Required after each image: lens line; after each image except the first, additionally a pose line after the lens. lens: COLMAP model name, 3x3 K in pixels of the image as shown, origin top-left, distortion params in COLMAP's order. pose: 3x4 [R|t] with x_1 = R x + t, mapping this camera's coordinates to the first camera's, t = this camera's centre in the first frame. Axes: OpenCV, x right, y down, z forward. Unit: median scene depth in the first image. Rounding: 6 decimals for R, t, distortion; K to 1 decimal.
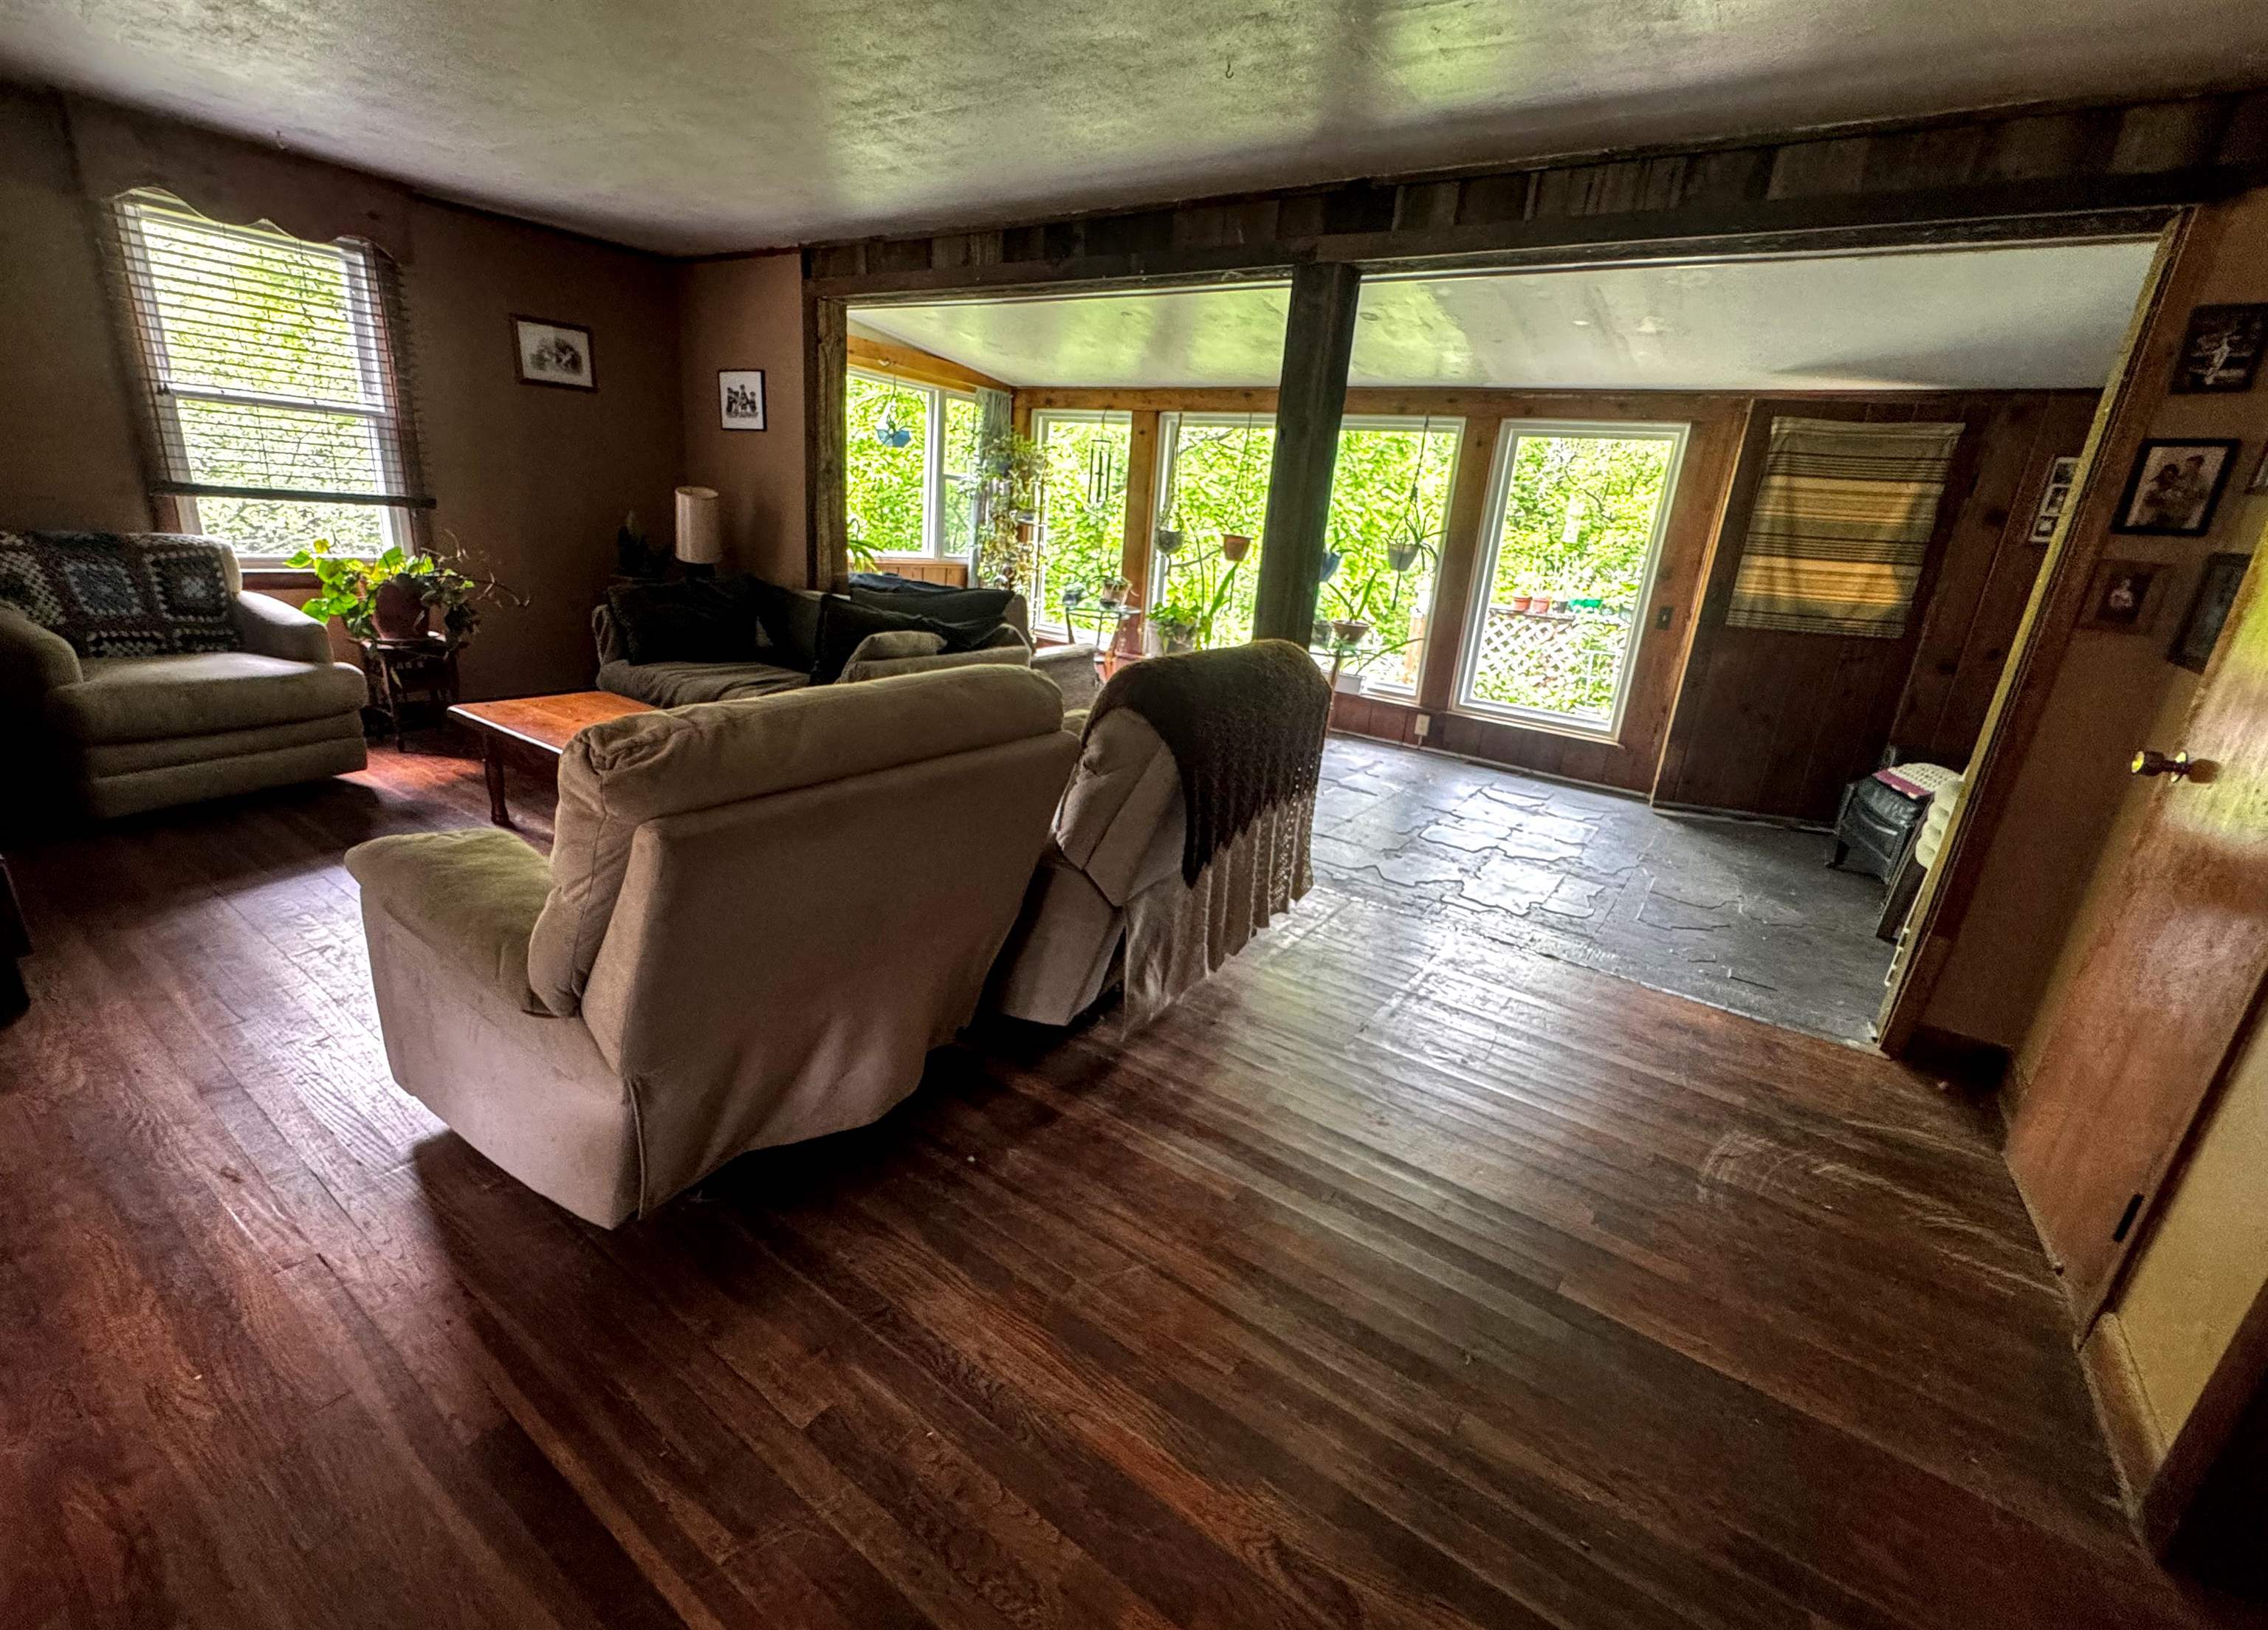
lens RADIAL K [[958.4, 0, 1134.2], [0, 958.4, 817.8], [0, 0, 1]] dist [-0.001590, 0.000446]
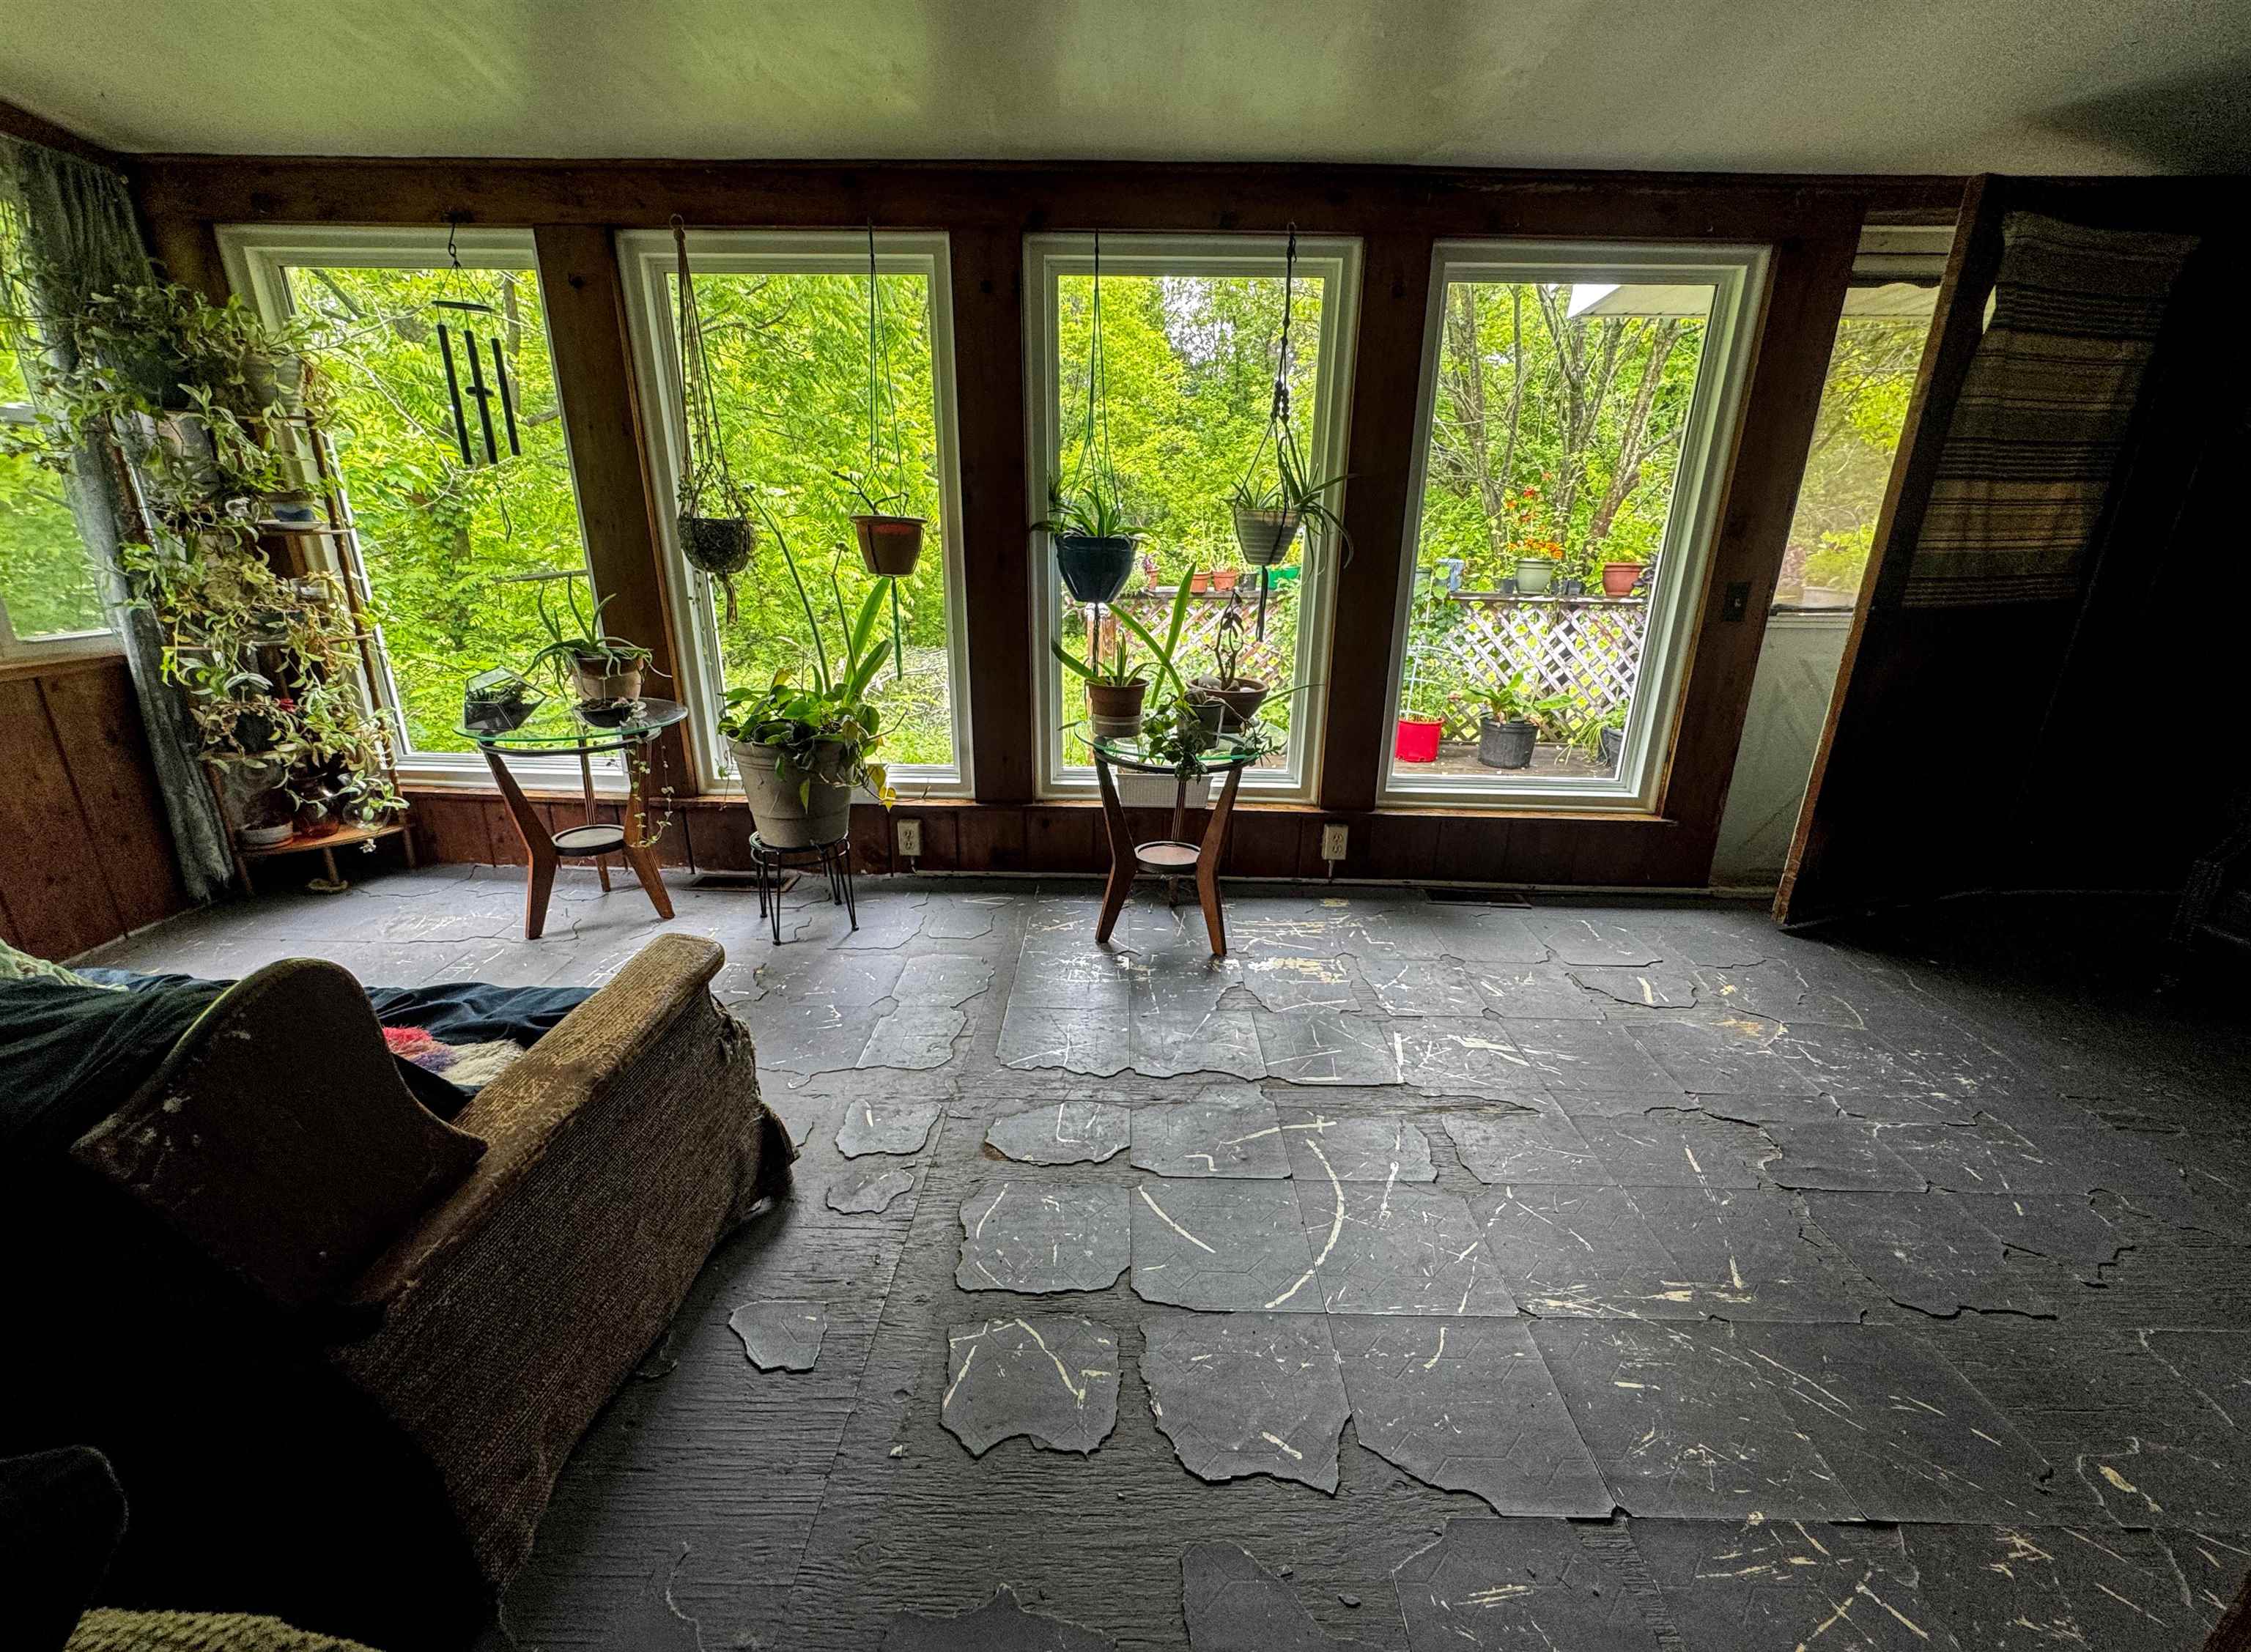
lens RADIAL K [[914.3, 0, 1126.5], [0, 914.3, 819.8], [0, 0, 1]] dist [-0.002729, 0.000236]
pose [[0.832668, -0.240327, 0.498905, -0.046662], [0.219515, 0.970361, 0.101062, -0.170537], [-0.508406, 0.025366, 0.860744, 0.560091]]
